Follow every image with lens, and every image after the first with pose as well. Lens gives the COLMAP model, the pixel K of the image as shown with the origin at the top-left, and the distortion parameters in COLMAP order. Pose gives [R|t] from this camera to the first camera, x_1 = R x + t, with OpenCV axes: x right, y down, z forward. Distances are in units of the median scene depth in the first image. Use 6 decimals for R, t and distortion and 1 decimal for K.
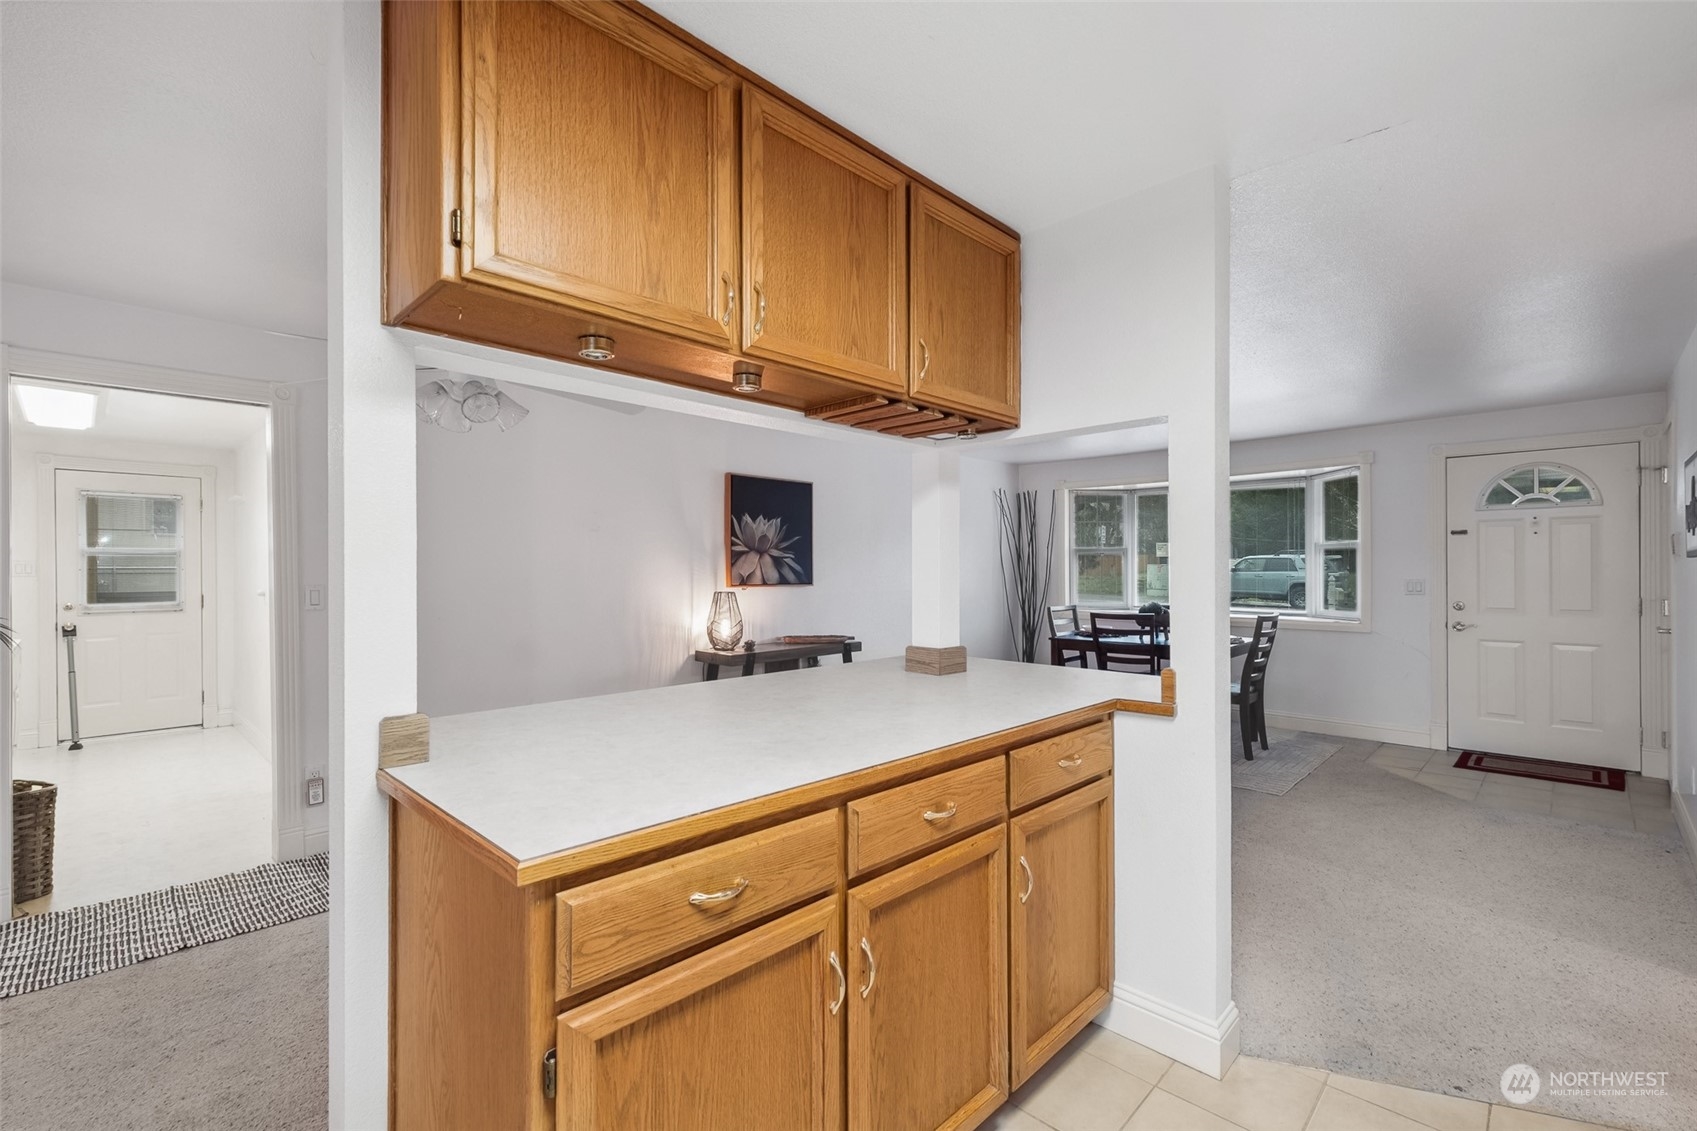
lens RADIAL K [[761.9, 0, 853.9], [0, 761.9, 569.9], [0, 0, 1]] dist [0.008634, 0.000014]
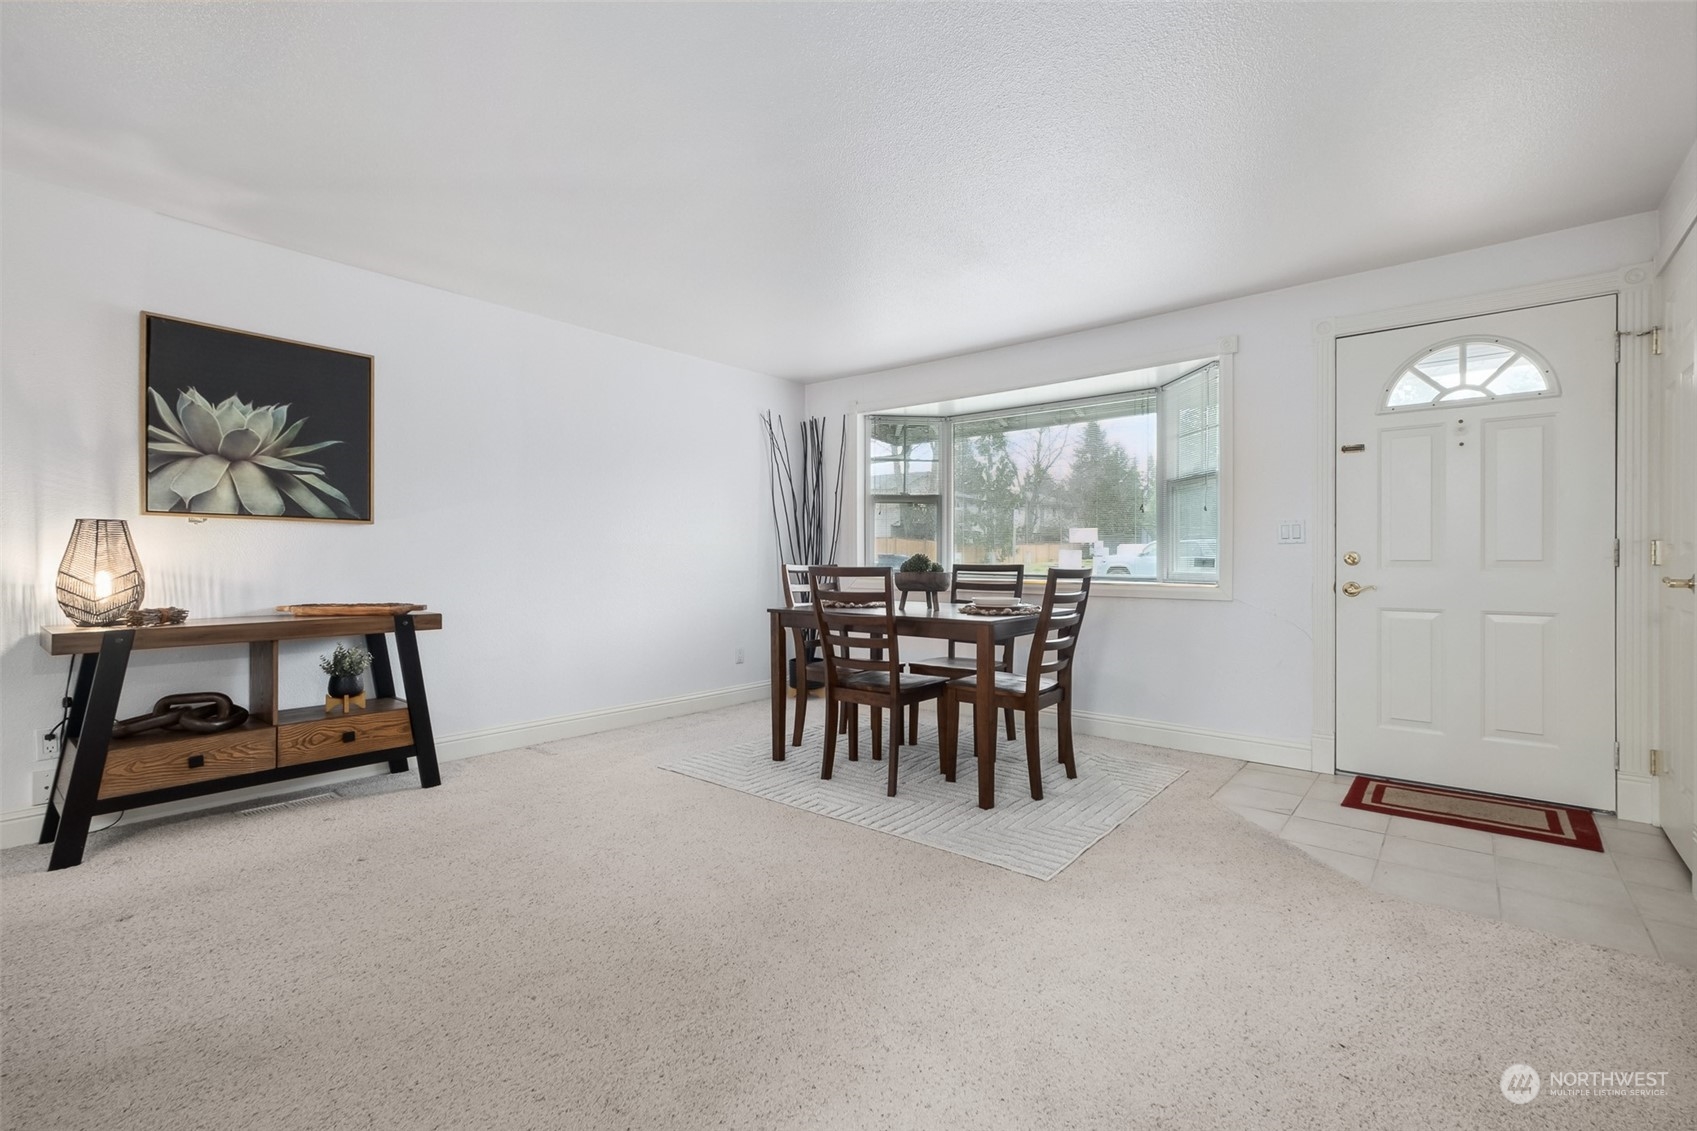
lens RADIAL K [[761.9, 0, 860.4], [0, 761.9, 561.1], [0, 0, 1]] dist [0.008634, 0.000014]
pose [[0.996150, 0.005889, 0.087469, 0.307507], [-0.005833, 0.999983, -0.000898, 0.053082], [-0.087472, 0.000384, 0.996167, 0.377199]]
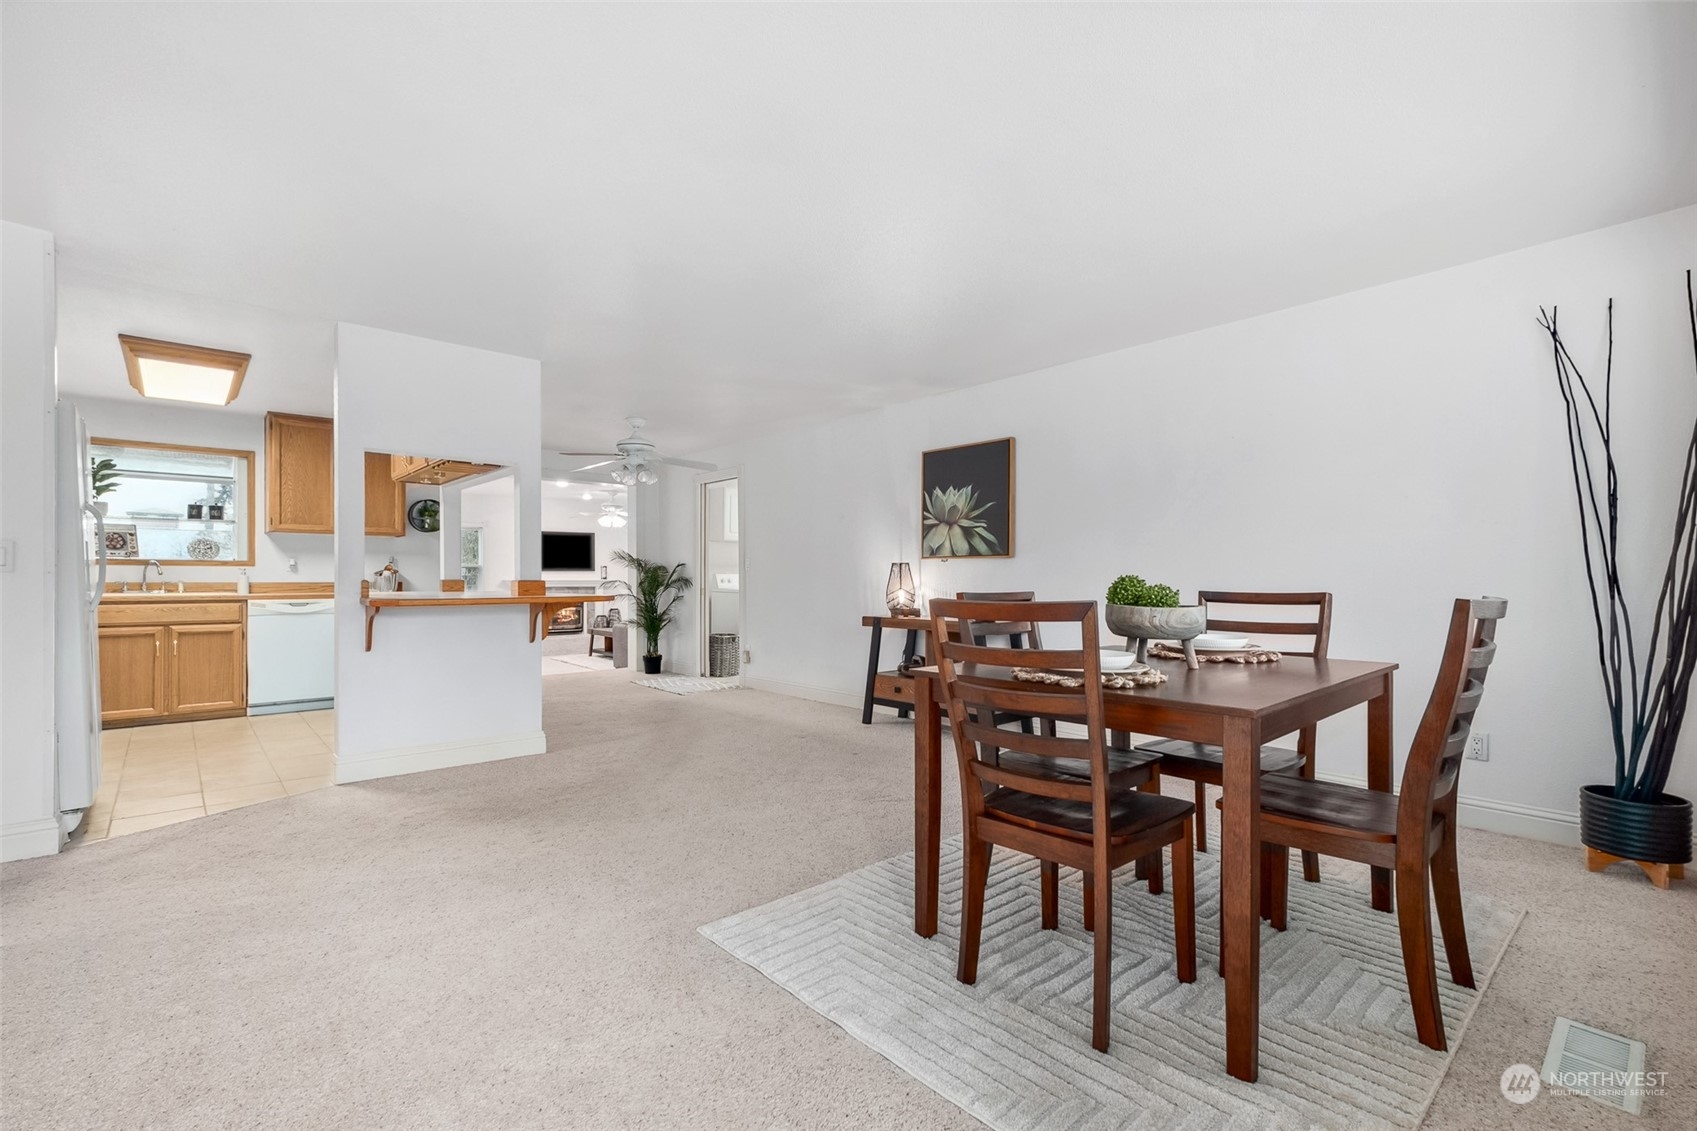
lens RADIAL K [[761.9, 0, 848.0], [0, 761.9, 584.0], [0, 0, 1]] dist [0.008634, 0.000014]
pose [[-0.084736, 0.005211, -0.996390, 0.886892], [-0.002673, 0.999982, 0.005457, 0.050868], [0.996400, 0.003126, -0.084720, 0.958772]]
